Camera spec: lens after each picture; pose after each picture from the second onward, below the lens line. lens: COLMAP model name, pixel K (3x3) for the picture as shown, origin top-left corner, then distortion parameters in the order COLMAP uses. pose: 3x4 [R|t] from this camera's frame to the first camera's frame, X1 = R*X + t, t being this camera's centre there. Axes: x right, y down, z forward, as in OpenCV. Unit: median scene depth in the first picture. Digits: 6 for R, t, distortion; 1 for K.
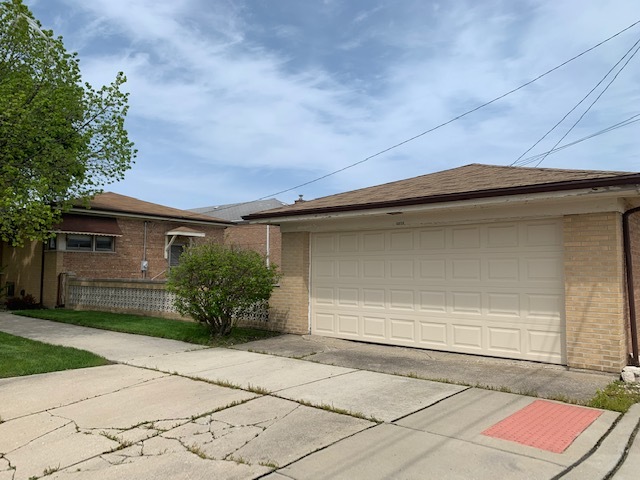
lens RADIAL K [[488.9, 0, 322.5], [0, 488.9, 242.0], [0, 0, 1]] dist [0.044720, -0.038421]
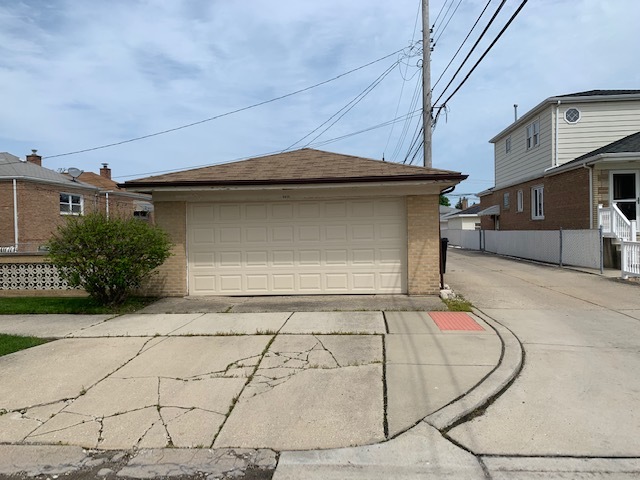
lens RADIAL K [[488.9, 0, 322.5], [0, 488.9, 242.0], [0, 0, 1]] dist [0.044720, -0.038421]
pose [[0.817054, -0.036434, 0.575409, -0.208772], [-0.010214, 0.996930, 0.077628, -0.009180], [-0.576471, -0.069303, 0.814174, -0.027456]]
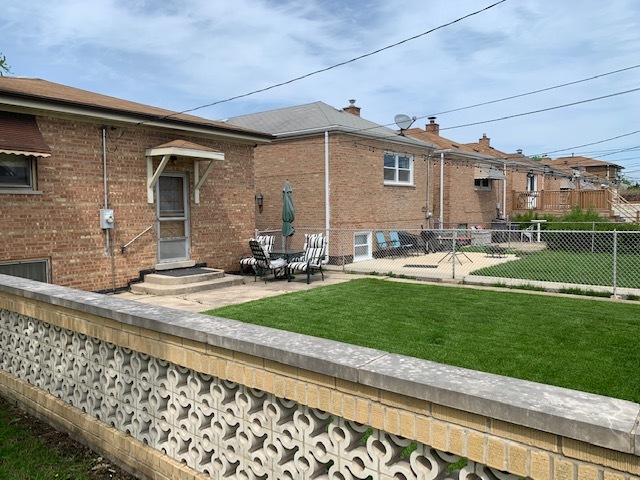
lens RADIAL K [[483.6, 0, 321.2], [0, 483.6, 211.9], [0, 0, 1]] dist [-0.001276, -0.001034]
pose [[0.999594, -0.019125, 0.021114, -0.158474], [0.017616, 0.997427, 0.069491, 0.011399], [-0.022389, -0.069091, 0.997359, 0.513533]]
